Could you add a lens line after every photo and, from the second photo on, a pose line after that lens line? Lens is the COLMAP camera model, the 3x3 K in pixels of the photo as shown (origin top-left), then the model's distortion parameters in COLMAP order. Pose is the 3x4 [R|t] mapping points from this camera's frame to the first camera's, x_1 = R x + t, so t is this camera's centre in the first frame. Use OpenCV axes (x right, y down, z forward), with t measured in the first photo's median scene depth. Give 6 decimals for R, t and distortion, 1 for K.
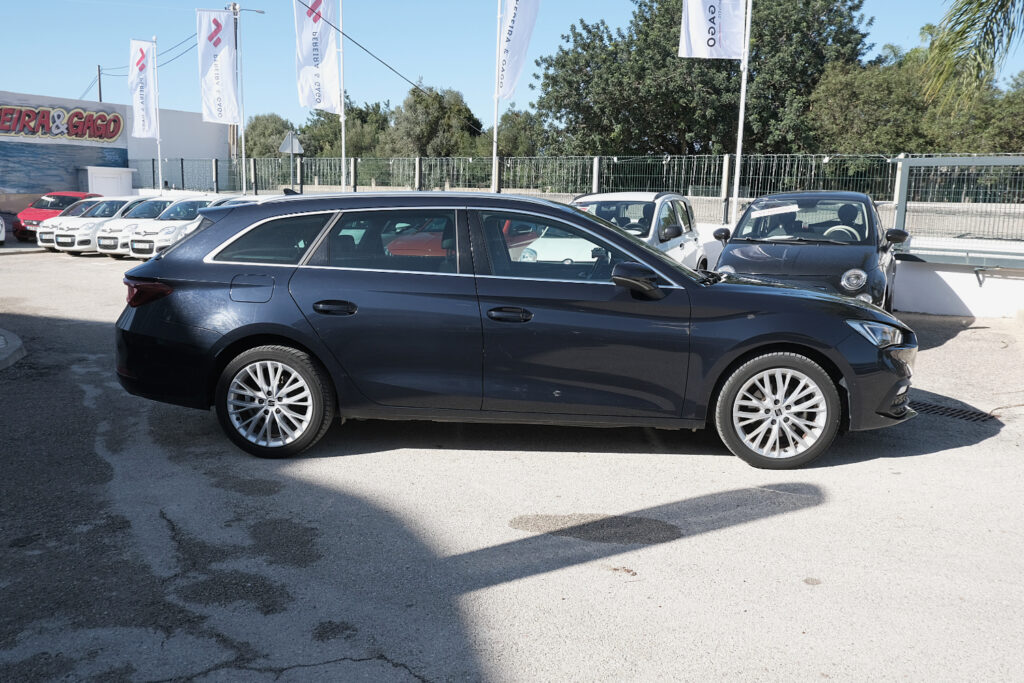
lens RADIAL K [[832.6, 0, 476.6], [0, 832.6, 331.1], [0, 0, 1]] dist [0.037477, -0.032851]
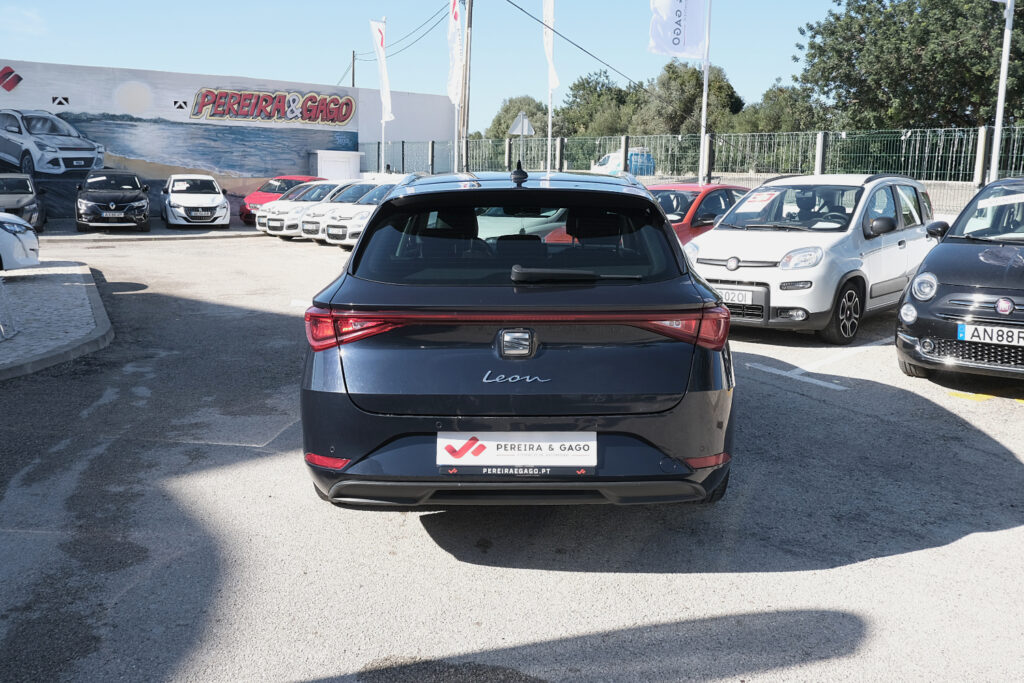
lens RADIAL K [[895.7, 0, 521.5], [0, 895.7, 313.2], [0, 0, 1]] dist [-0.028413, 0.028655]
pose [[0.968932, 0.040932, -0.243918, 0.034621], [-0.044608, 0.998959, -0.009564, -0.004897], [0.243272, 0.020148, 0.969749, 0.039572]]
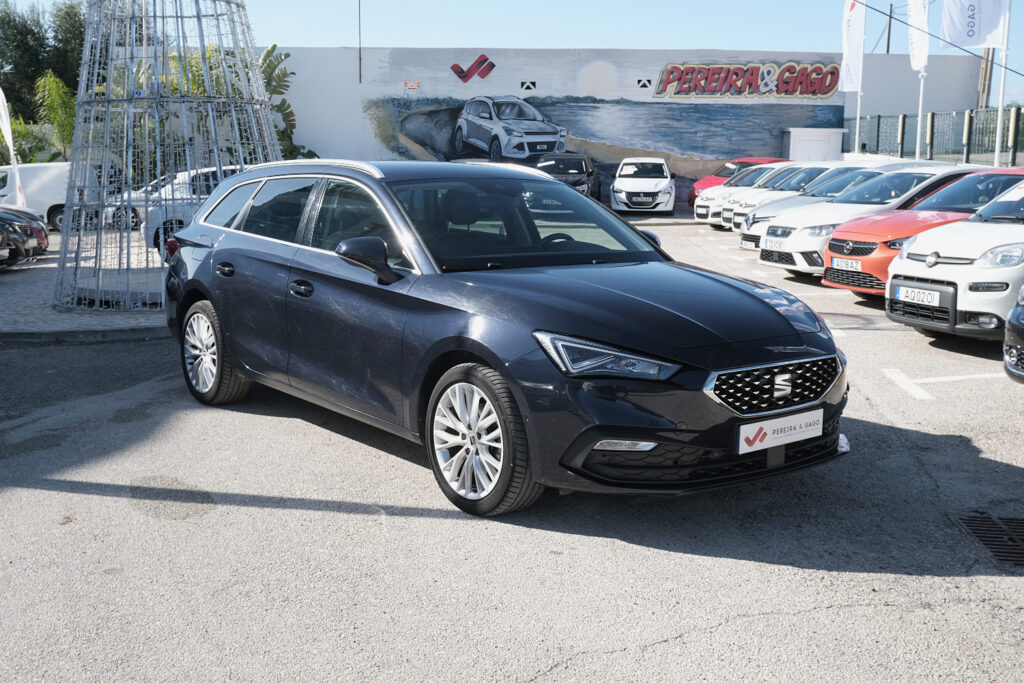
lens RADIAL K [[1059.8, 0, 519.3], [0, 1059.8, 342.8], [0, 0, 1]] dist [-0.021681, 0.000000]
pose [[0.692896, 0.116569, -0.711552, 0.144115], [-0.109528, 0.992409, 0.055923, -0.006953], [0.712670, 0.039186, 0.700404, 0.045403]]
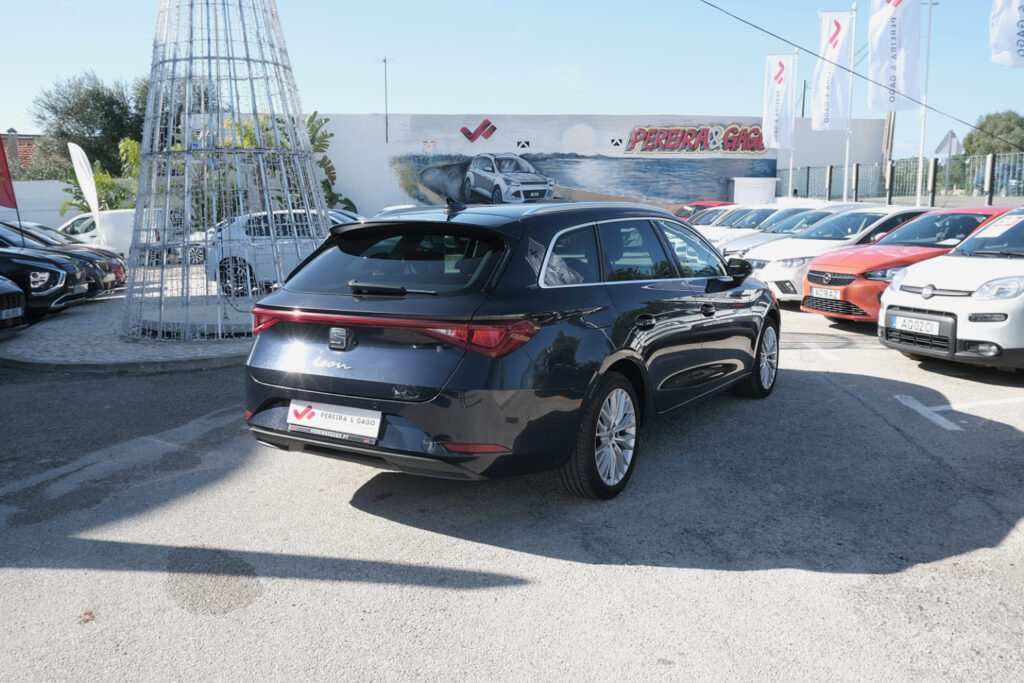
lens RADIAL K [[826.3, 0, 529.9], [0, 826.3, 341.7], [0, 0, 1]] dist [-0.013534, 0.007406]
pose [[0.711005, 0.104303, -0.695408, 0.107428], [-0.100421, 0.993863, 0.046394, -0.010003], [0.695980, 0.036847, 0.717116, 0.066163]]
